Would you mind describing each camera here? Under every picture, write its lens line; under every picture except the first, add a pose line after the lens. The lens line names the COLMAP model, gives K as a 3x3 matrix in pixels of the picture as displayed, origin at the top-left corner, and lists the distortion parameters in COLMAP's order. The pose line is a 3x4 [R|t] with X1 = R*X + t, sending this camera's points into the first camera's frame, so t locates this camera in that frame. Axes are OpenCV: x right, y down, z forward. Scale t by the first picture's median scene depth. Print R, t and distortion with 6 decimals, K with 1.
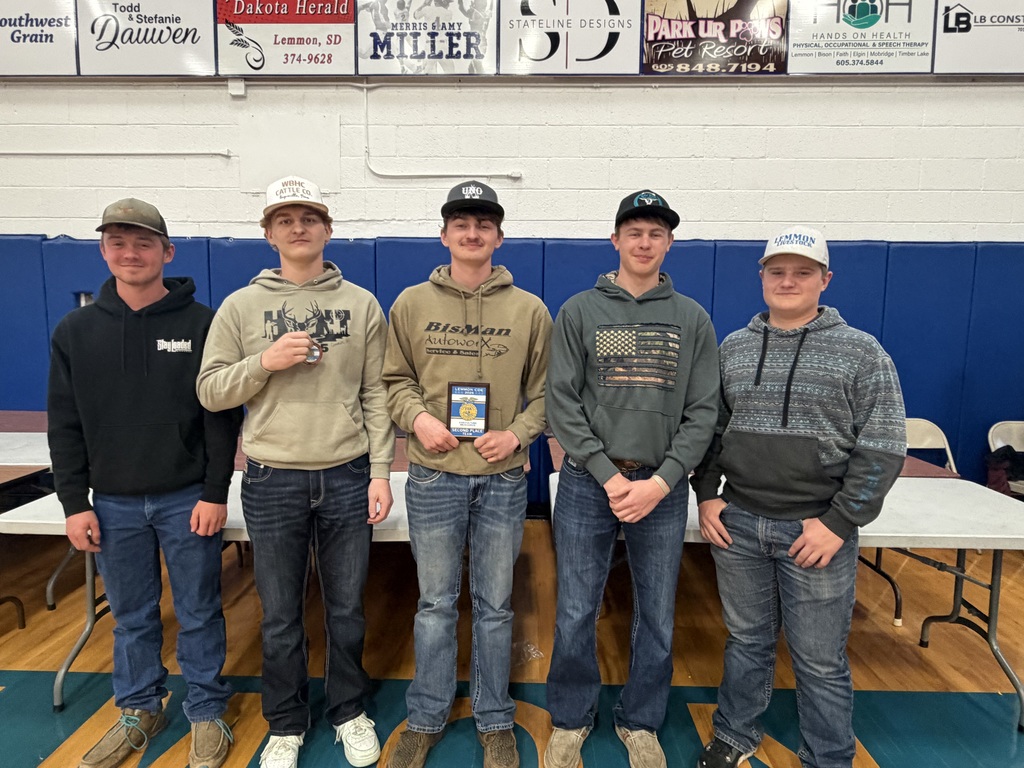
lens RADIAL K [[662.9, 0, 512.8], [0, 662.9, 381.4], [0, 0, 1]] dist [-0.005685, 0.002304]
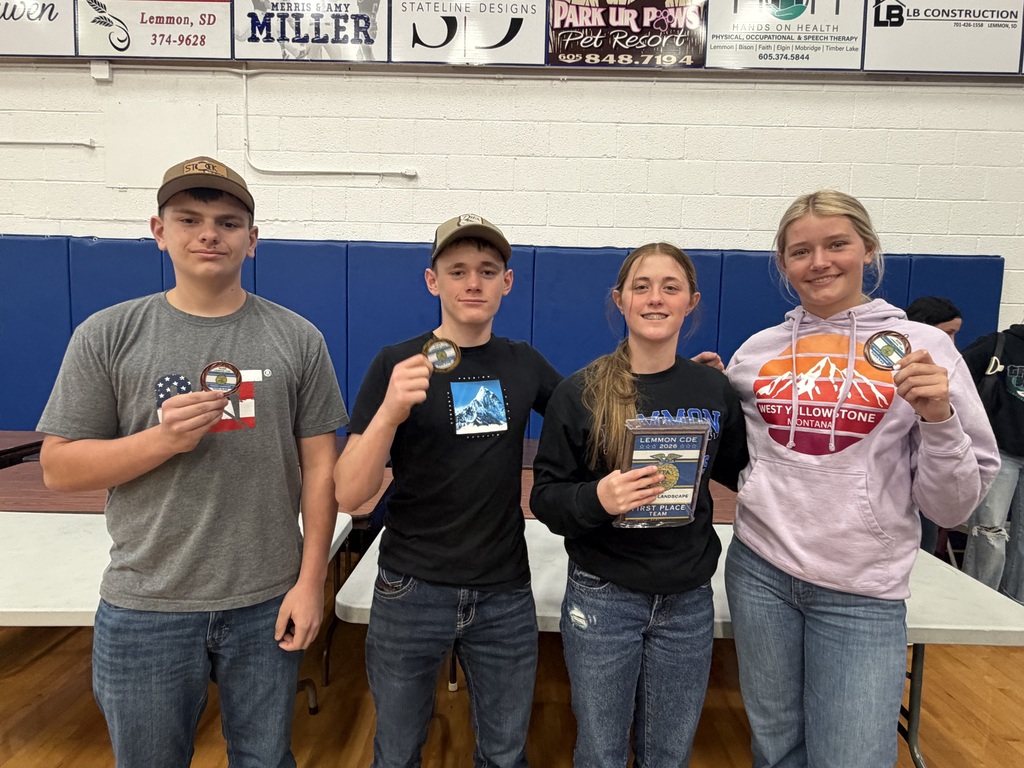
lens RADIAL K [[619.4, 0, 513.6], [0, 619.4, 377.1], [0, 0, 1]] dist [-0.002430, 0.000607]
pose [[0.999697, 0.011373, 0.021850, 0.134018], [-0.011004, 0.999797, -0.016892, -0.019267], [-0.022038, 0.016646, 0.999619, 0.155794]]
